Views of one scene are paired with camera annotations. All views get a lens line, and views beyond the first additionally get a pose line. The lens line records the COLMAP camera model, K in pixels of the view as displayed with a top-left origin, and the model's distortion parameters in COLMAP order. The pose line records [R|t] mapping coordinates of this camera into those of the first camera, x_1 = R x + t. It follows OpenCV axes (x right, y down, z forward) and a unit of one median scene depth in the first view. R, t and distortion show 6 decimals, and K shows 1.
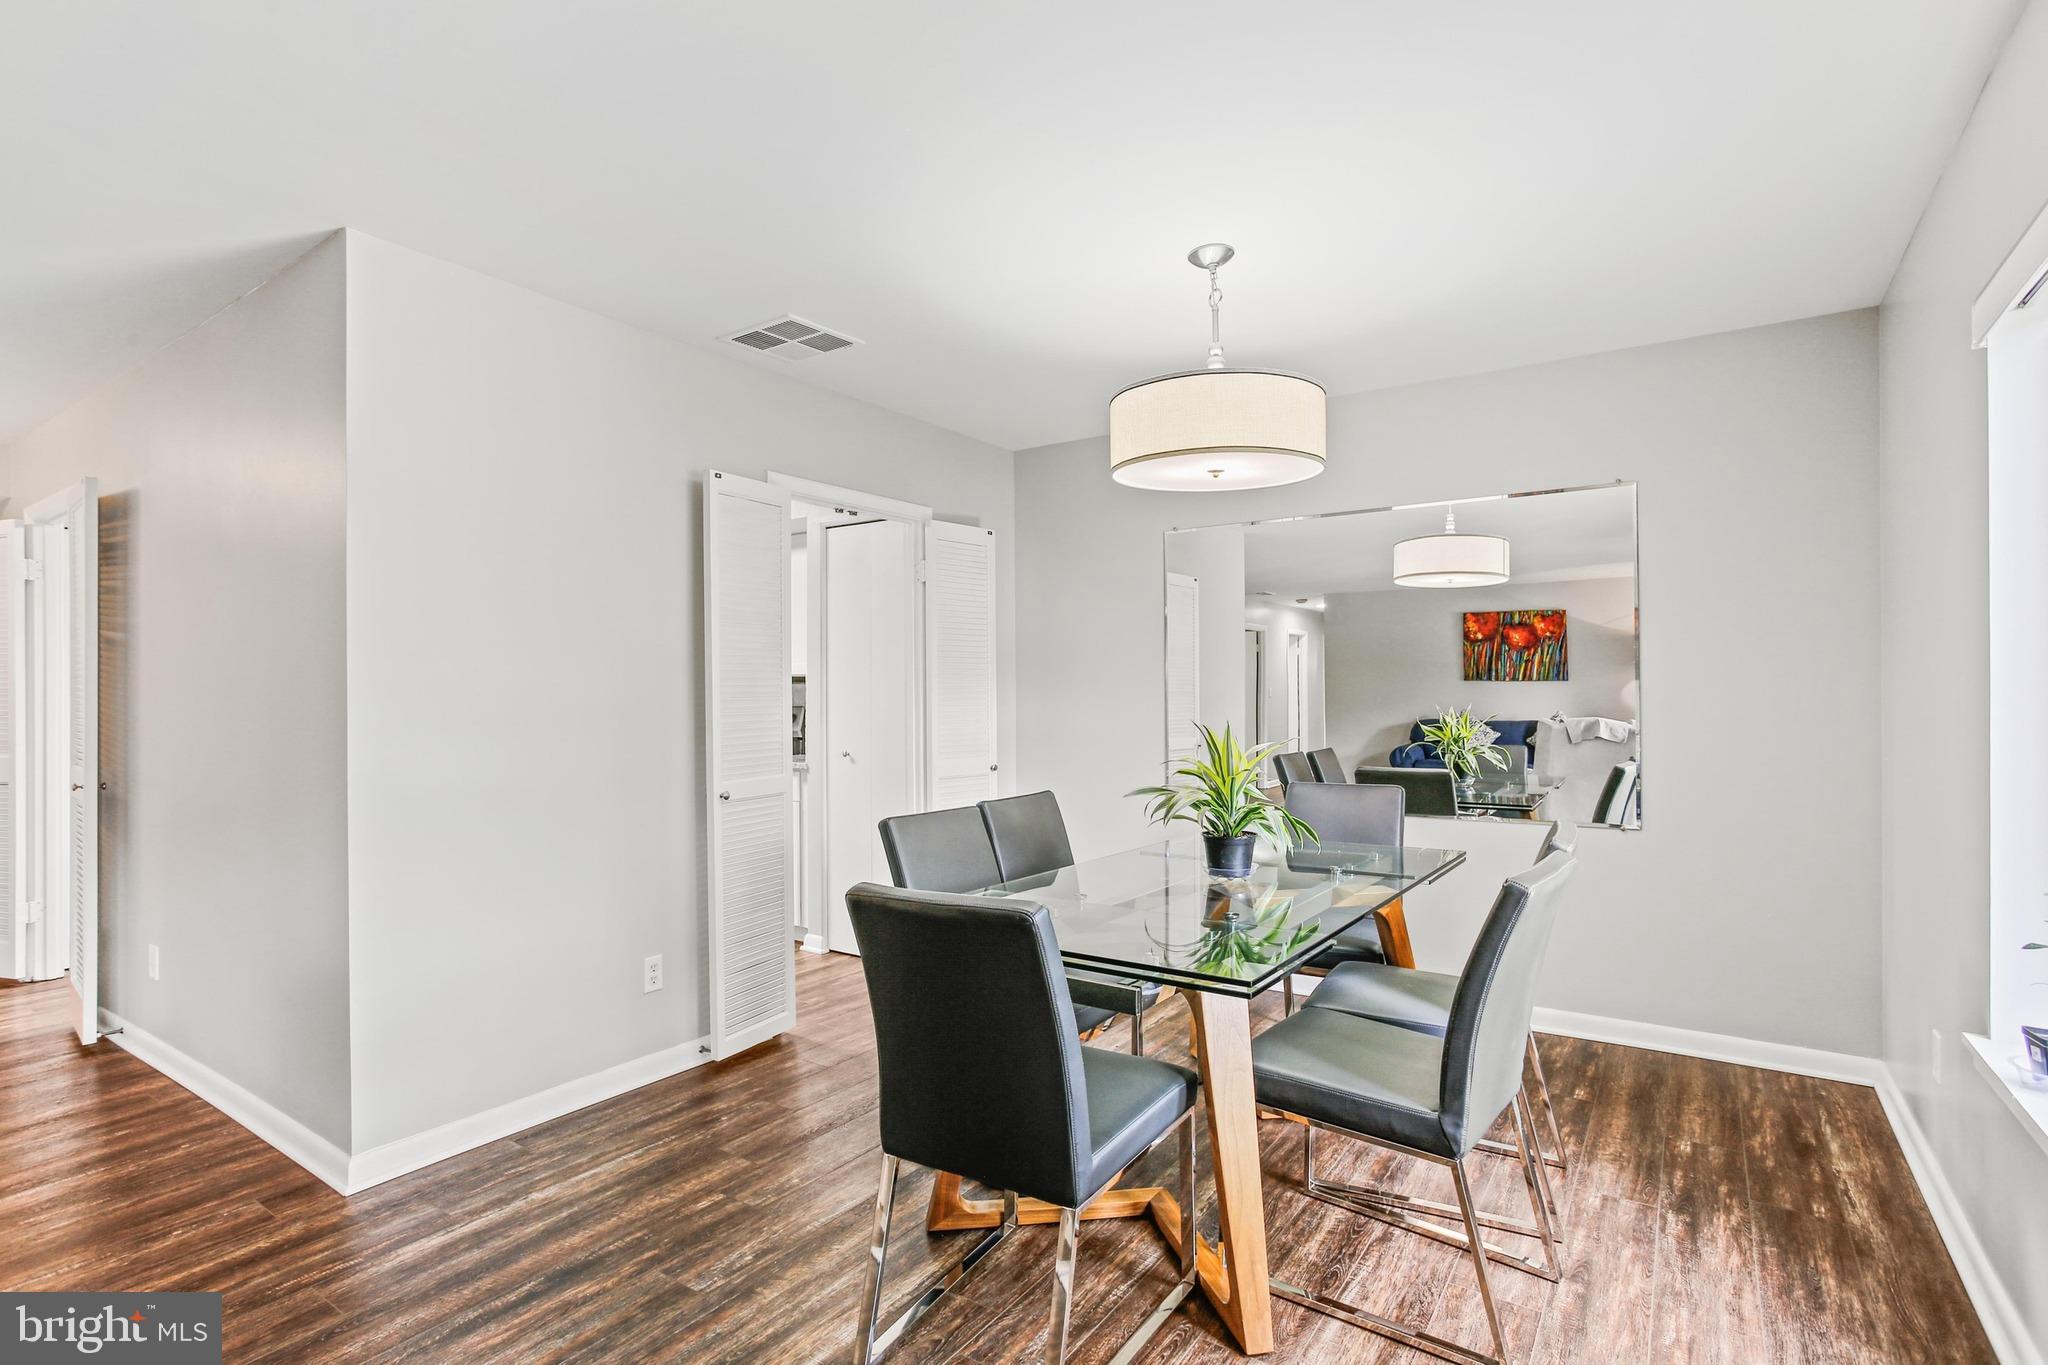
lens RADIAL K [[1002.0, 0, 1005.5], [0, 1002.0, 682.9], [0, 0, 1]] dist [-0.050442, 0.028511]
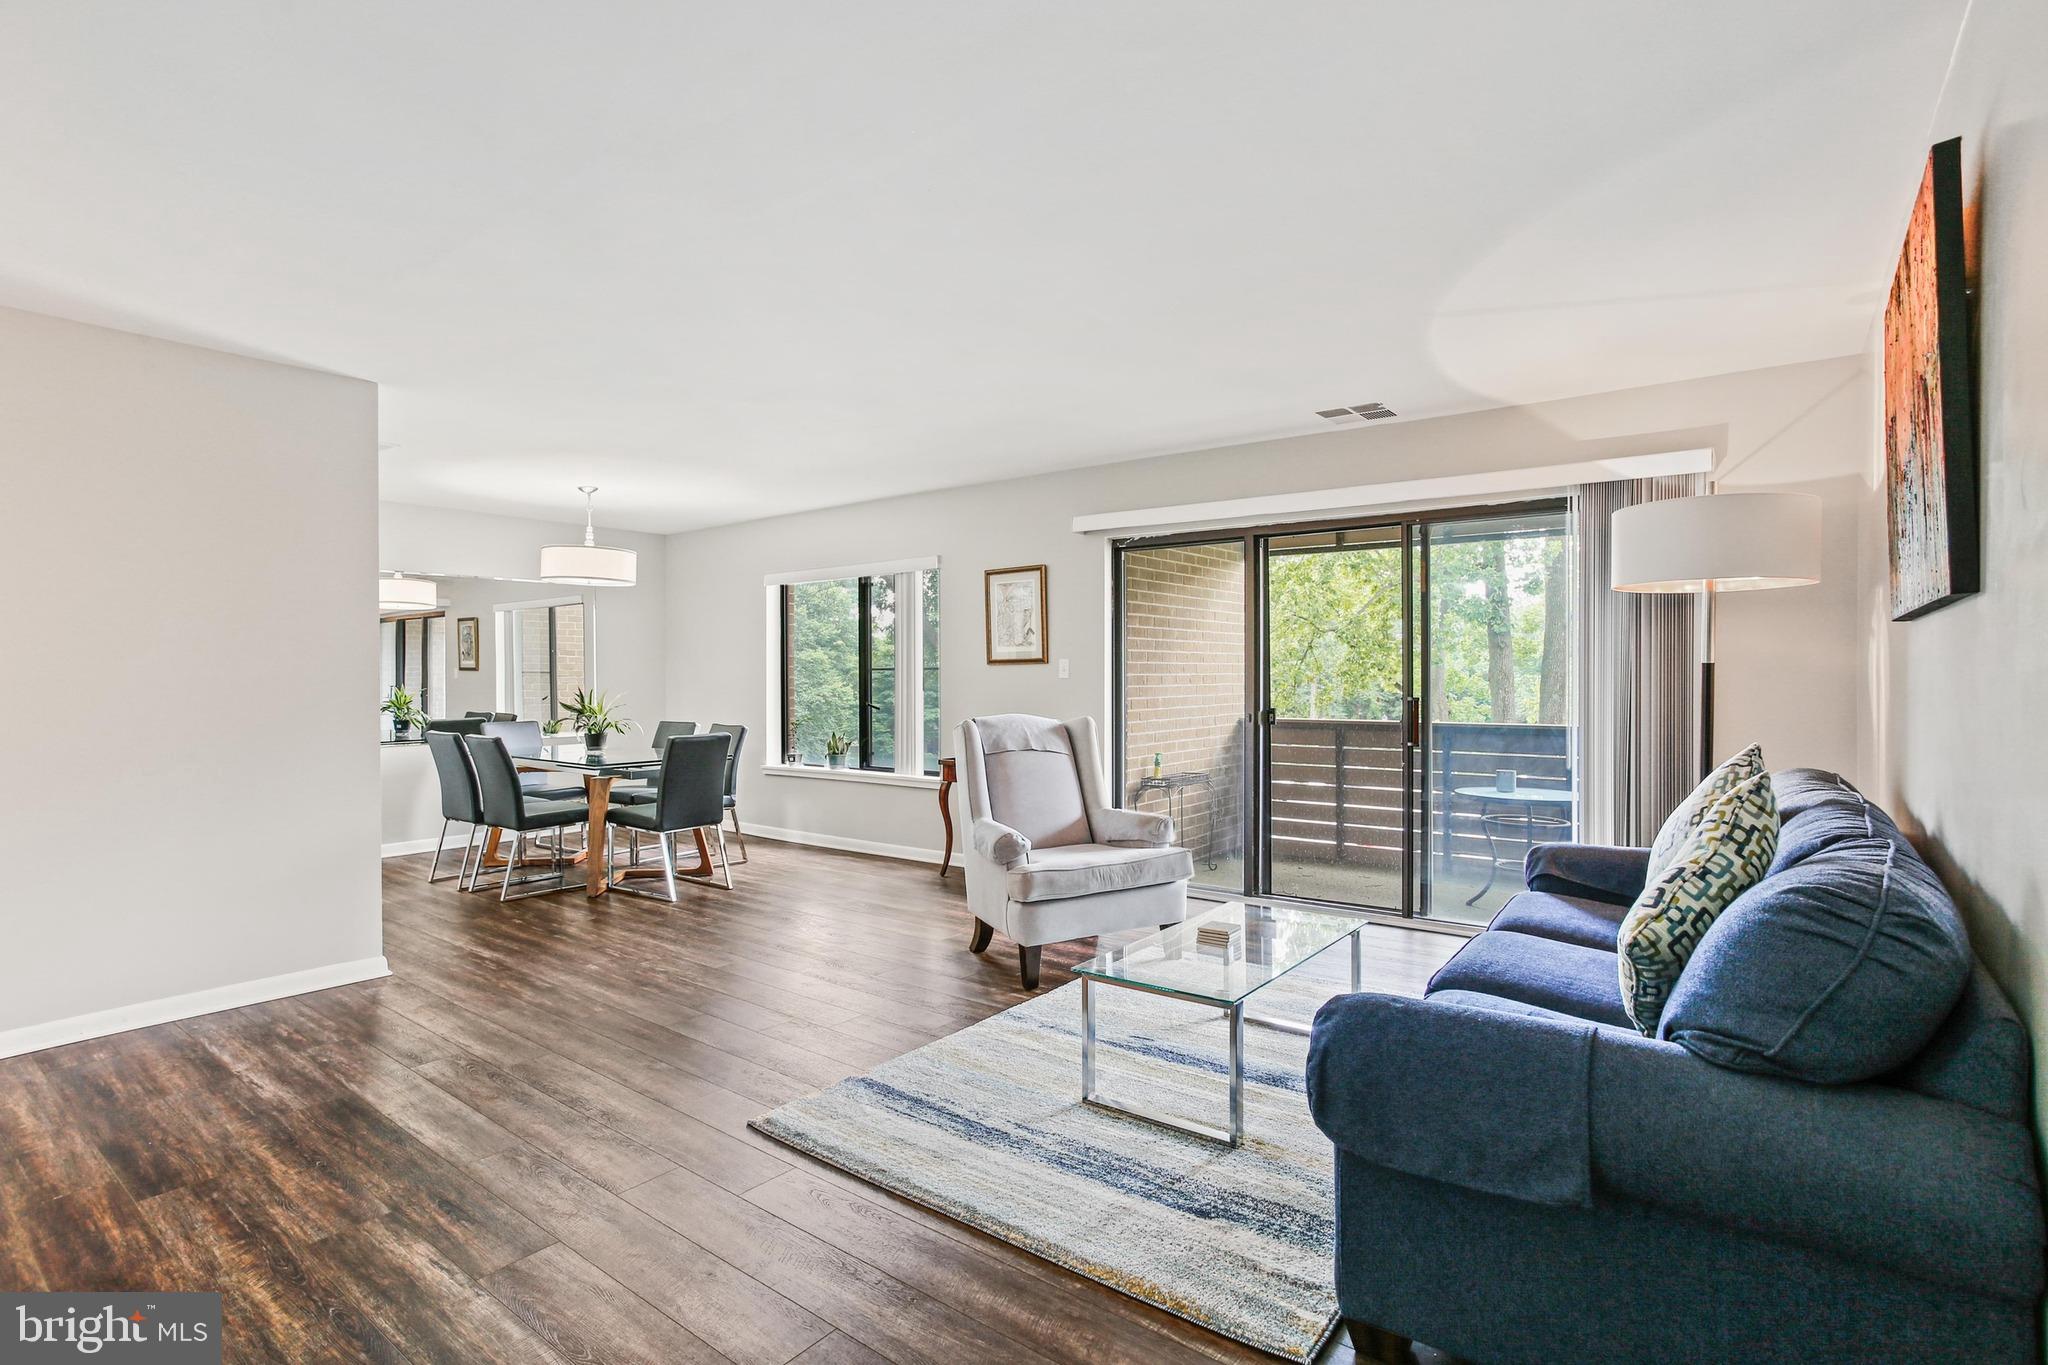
lens RADIAL K [[1002.0, 0, 1017.1], [0, 1002.0, 690.2], [0, 0, 1]] dist [-0.050442, 0.028511]
pose [[0.046412, -0.009086, 0.998881, -0.738384], [-0.010980, 0.999894, 0.009605, 0.004407], [-0.998862, -0.011413, 0.046307, -0.042727]]
